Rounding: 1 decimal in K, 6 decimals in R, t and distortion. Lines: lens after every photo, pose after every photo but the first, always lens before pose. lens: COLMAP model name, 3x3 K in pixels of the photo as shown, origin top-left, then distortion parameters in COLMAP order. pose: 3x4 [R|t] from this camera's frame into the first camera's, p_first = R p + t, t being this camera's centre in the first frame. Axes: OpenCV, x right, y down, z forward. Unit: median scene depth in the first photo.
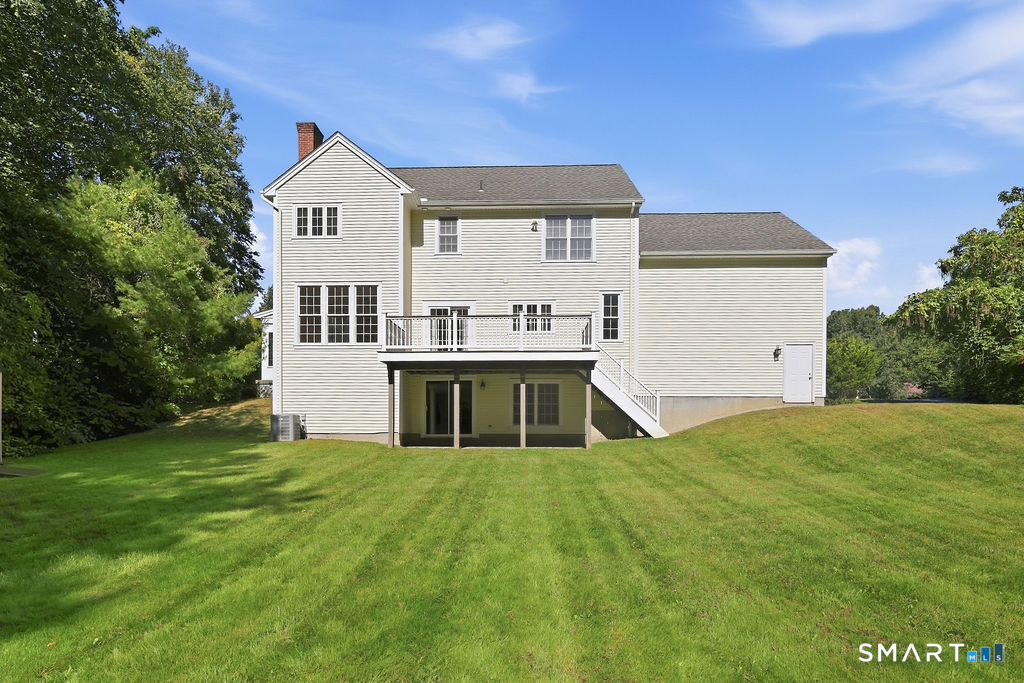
lens RADIAL K [[479.5, 0, 518.4], [0, 479.5, 367.3], [0, 0, 1]] dist [0.001883, 0.000211]
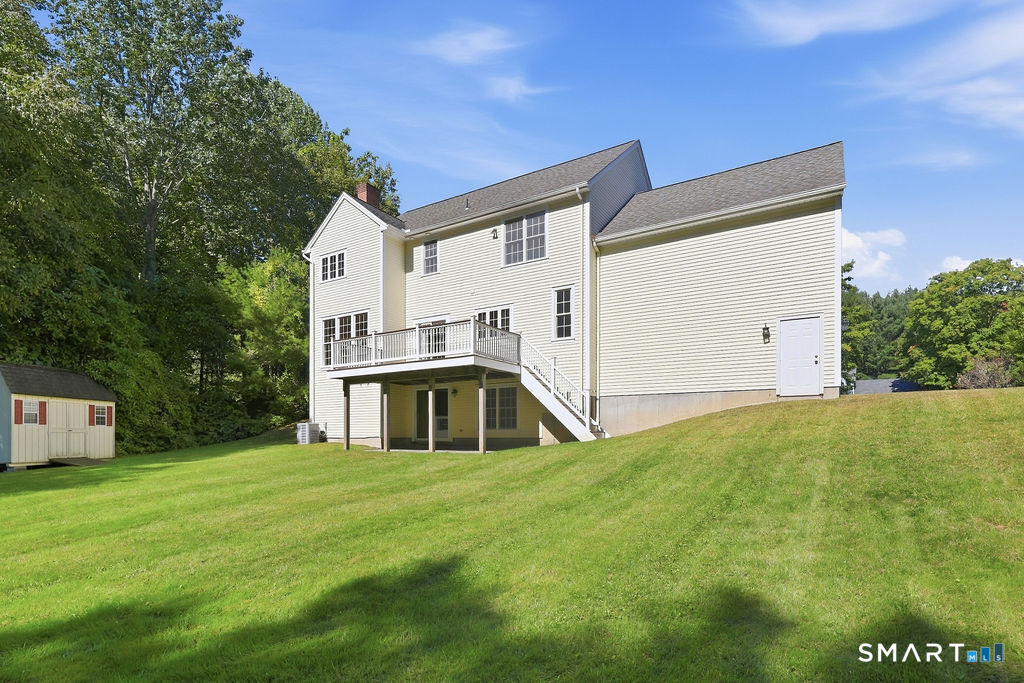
lens RADIAL K [[479.5, 0, 518.4], [0, 479.5, 367.3], [0, 0, 1]] dist [0.001883, 0.000211]
pose [[0.880047, -0.071440, -0.469481, 0.548656], [0.068678, 0.997373, -0.023030, 0.016004], [0.469893, -0.011976, 0.882642, 0.122552]]
